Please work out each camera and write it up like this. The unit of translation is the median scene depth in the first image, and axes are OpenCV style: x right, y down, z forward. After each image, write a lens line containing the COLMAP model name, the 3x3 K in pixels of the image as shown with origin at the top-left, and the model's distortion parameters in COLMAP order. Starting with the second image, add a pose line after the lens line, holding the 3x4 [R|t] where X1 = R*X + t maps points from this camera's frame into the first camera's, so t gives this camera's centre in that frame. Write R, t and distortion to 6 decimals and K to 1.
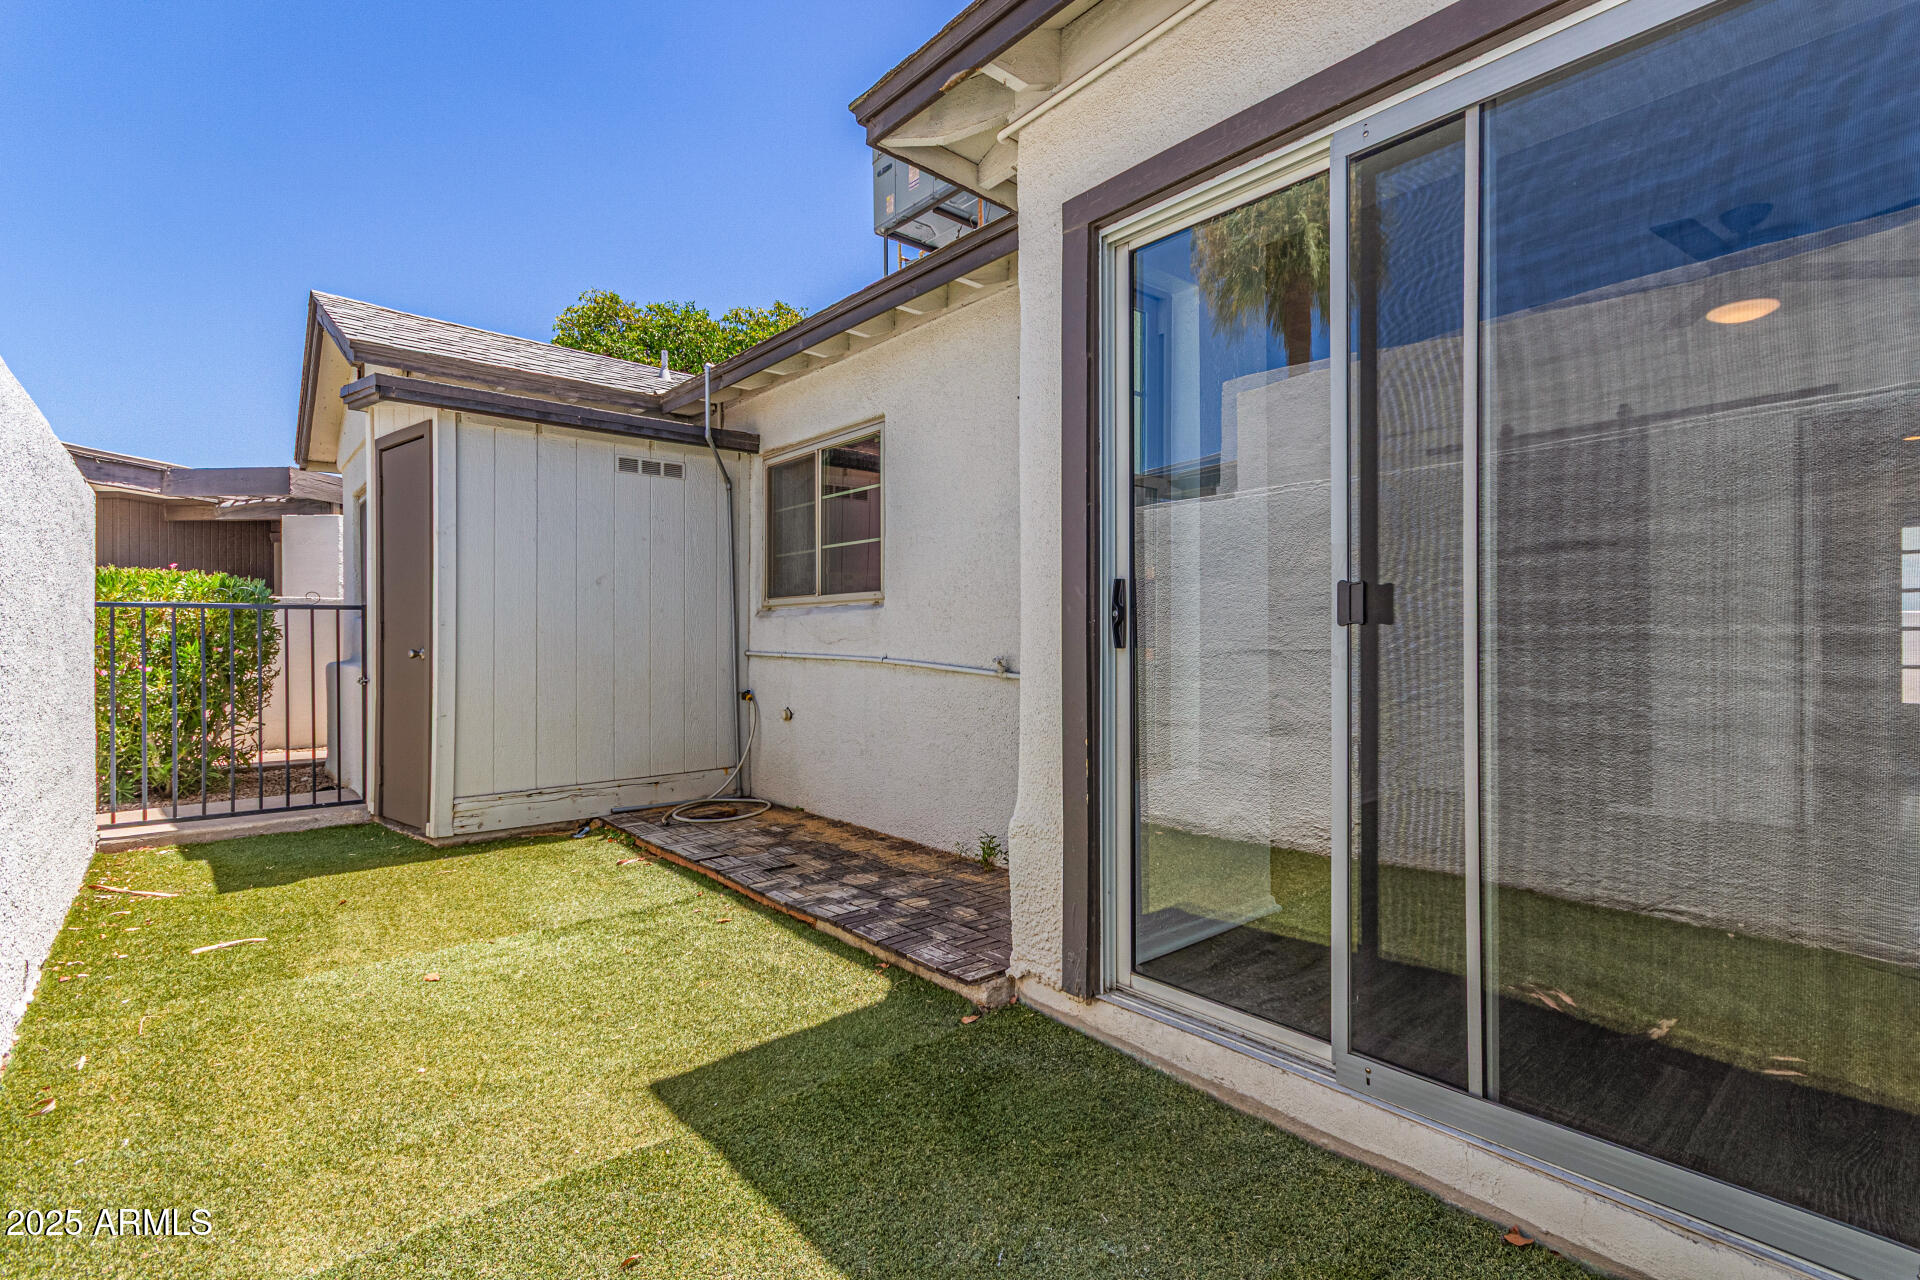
lens RADIAL K [[903.7, 0, 965.8], [0, 903.7, 642.0], [0, 0, 1]] dist [0.006333, 0.001976]
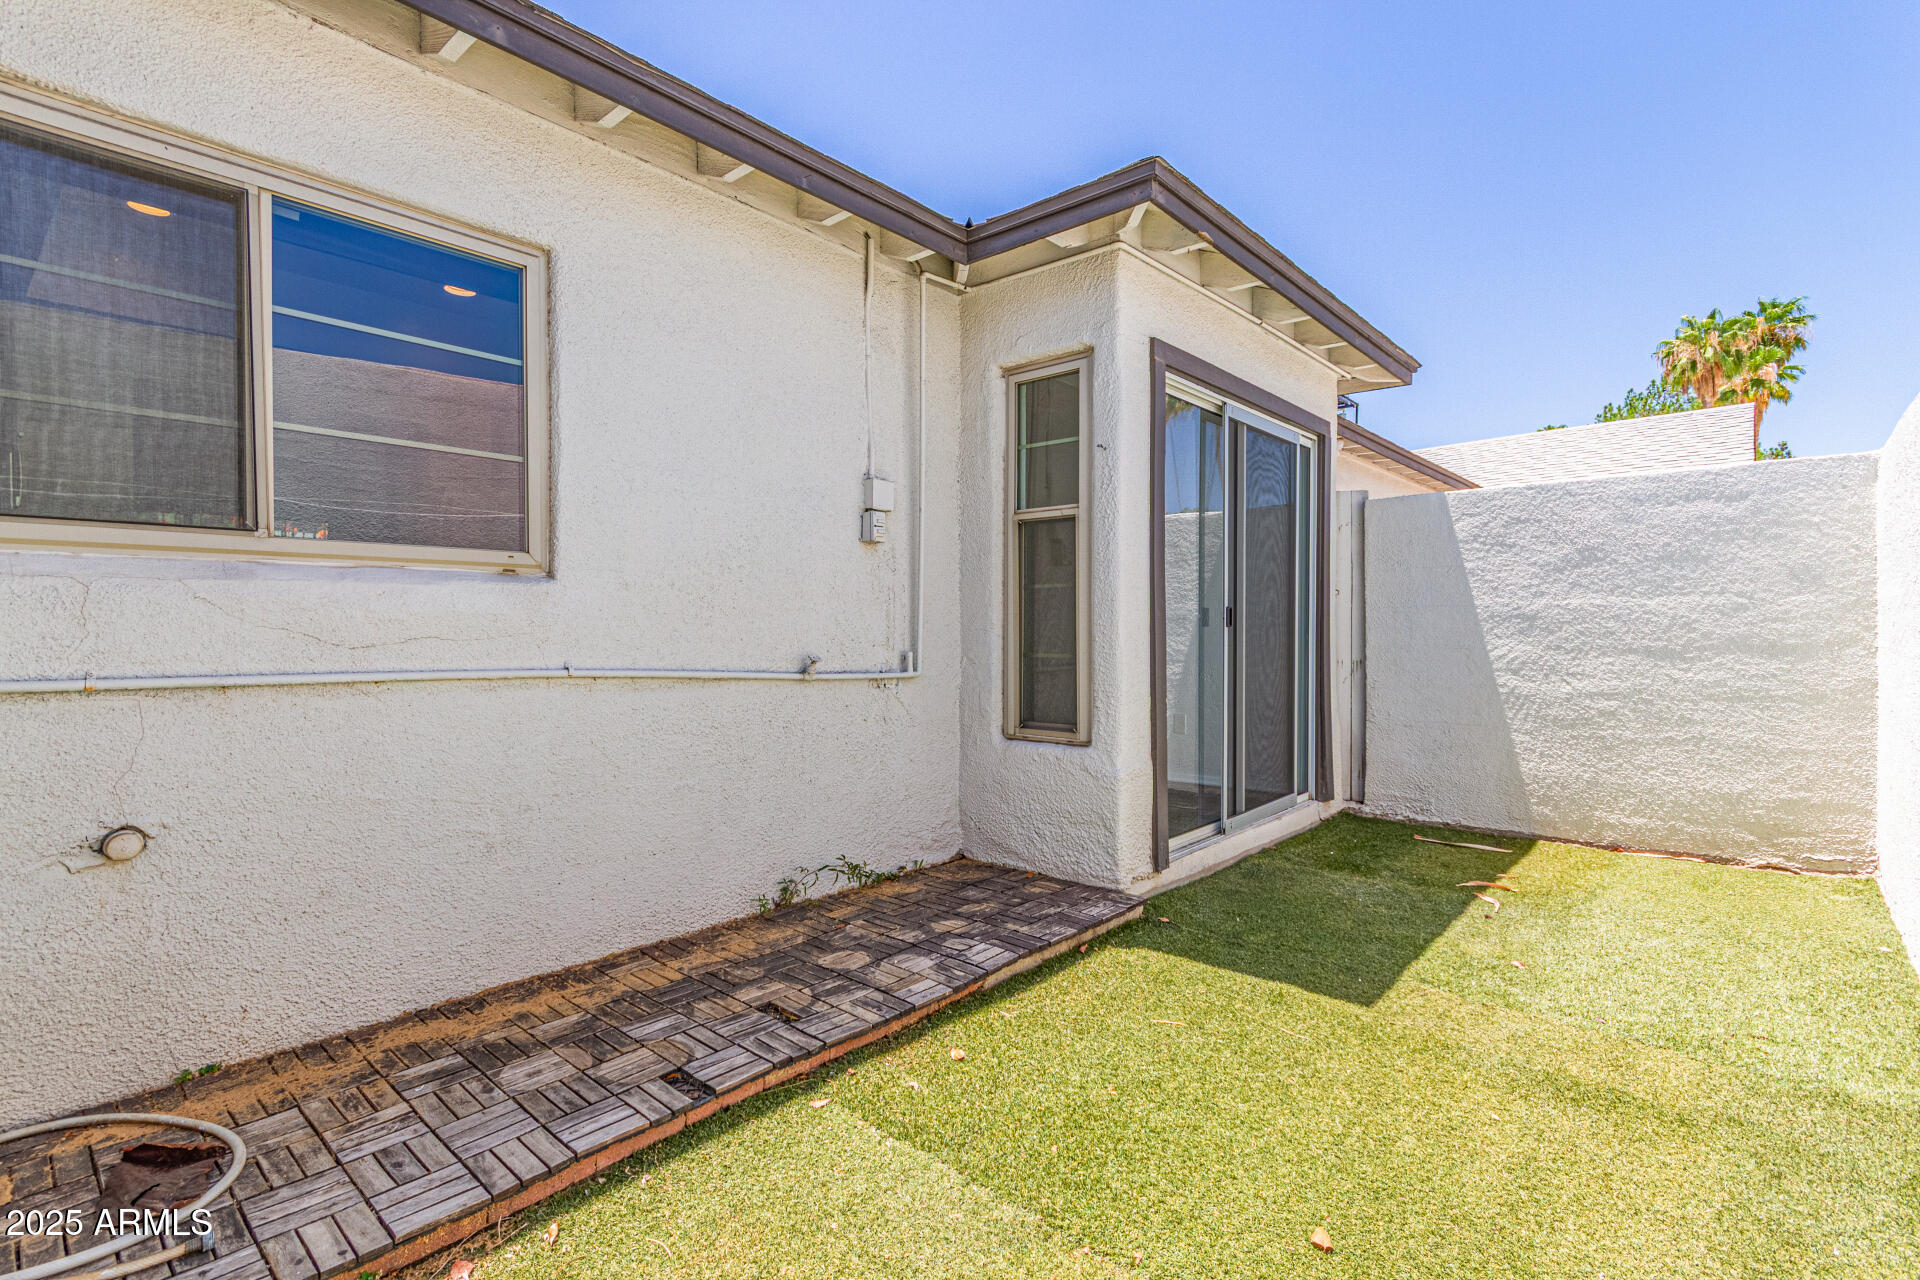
lens RADIAL K [[903.7, 0, 964.3], [0, 903.7, 635.2], [0, 0, 1]] dist [0.006333, 0.001976]
pose [[-0.147408, -0.003211, 0.989071, -0.908352], [0.006559, 0.999970, 0.004224, -0.005967], [-0.989054, 0.007110, -0.147382, 1.064836]]
